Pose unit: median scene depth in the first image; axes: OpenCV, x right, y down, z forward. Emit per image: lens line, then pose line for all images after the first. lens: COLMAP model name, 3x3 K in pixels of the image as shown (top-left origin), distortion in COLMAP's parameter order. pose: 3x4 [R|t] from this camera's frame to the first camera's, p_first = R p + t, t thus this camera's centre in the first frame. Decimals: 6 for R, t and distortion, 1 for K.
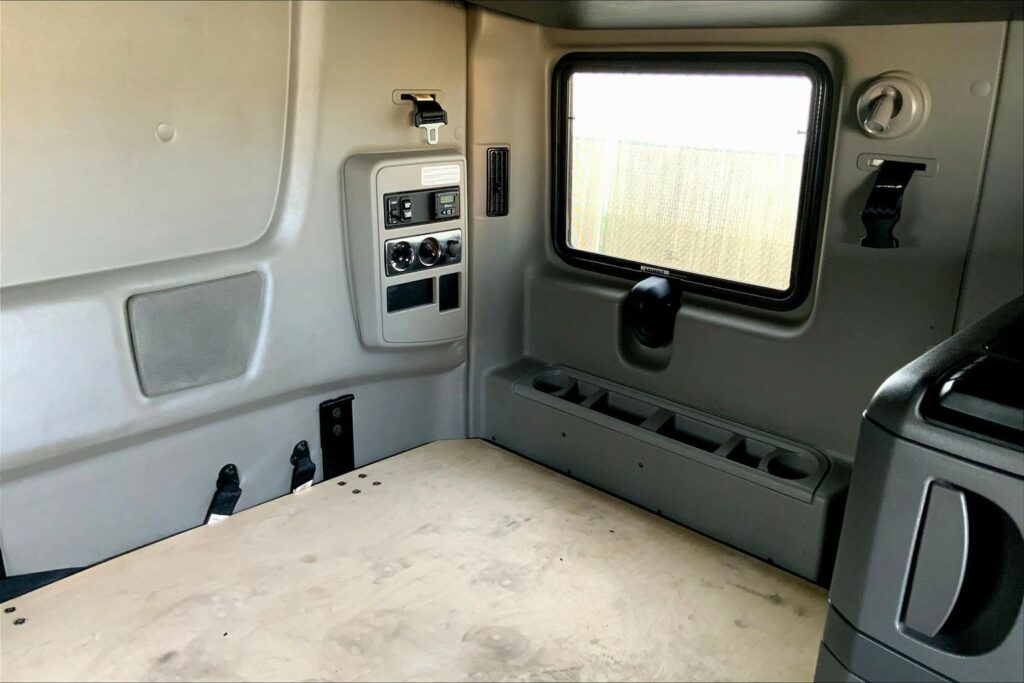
lens RADIAL K [[847.0, 0, 509.5], [0, 847.0, 339.6], [0, 0, 1]] dist [0.046341, -0.101174]
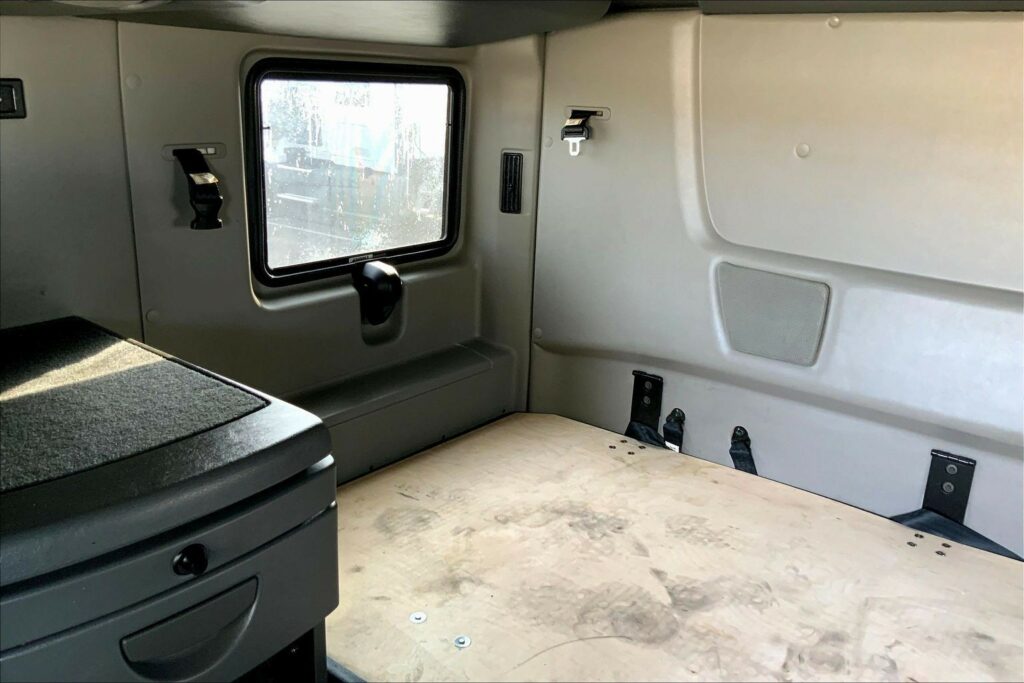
lens RADIAL K [[847.0, 0, 508.5], [0, 847.0, 343.5], [0, 0, 1]] dist [0.046341, -0.101174]
pose [[-0.104183, -0.315789, 0.943092, -1.044322], [0.266204, 0.904800, 0.332374, -0.335810], [-0.958270, 0.285683, -0.010200, 0.962036]]
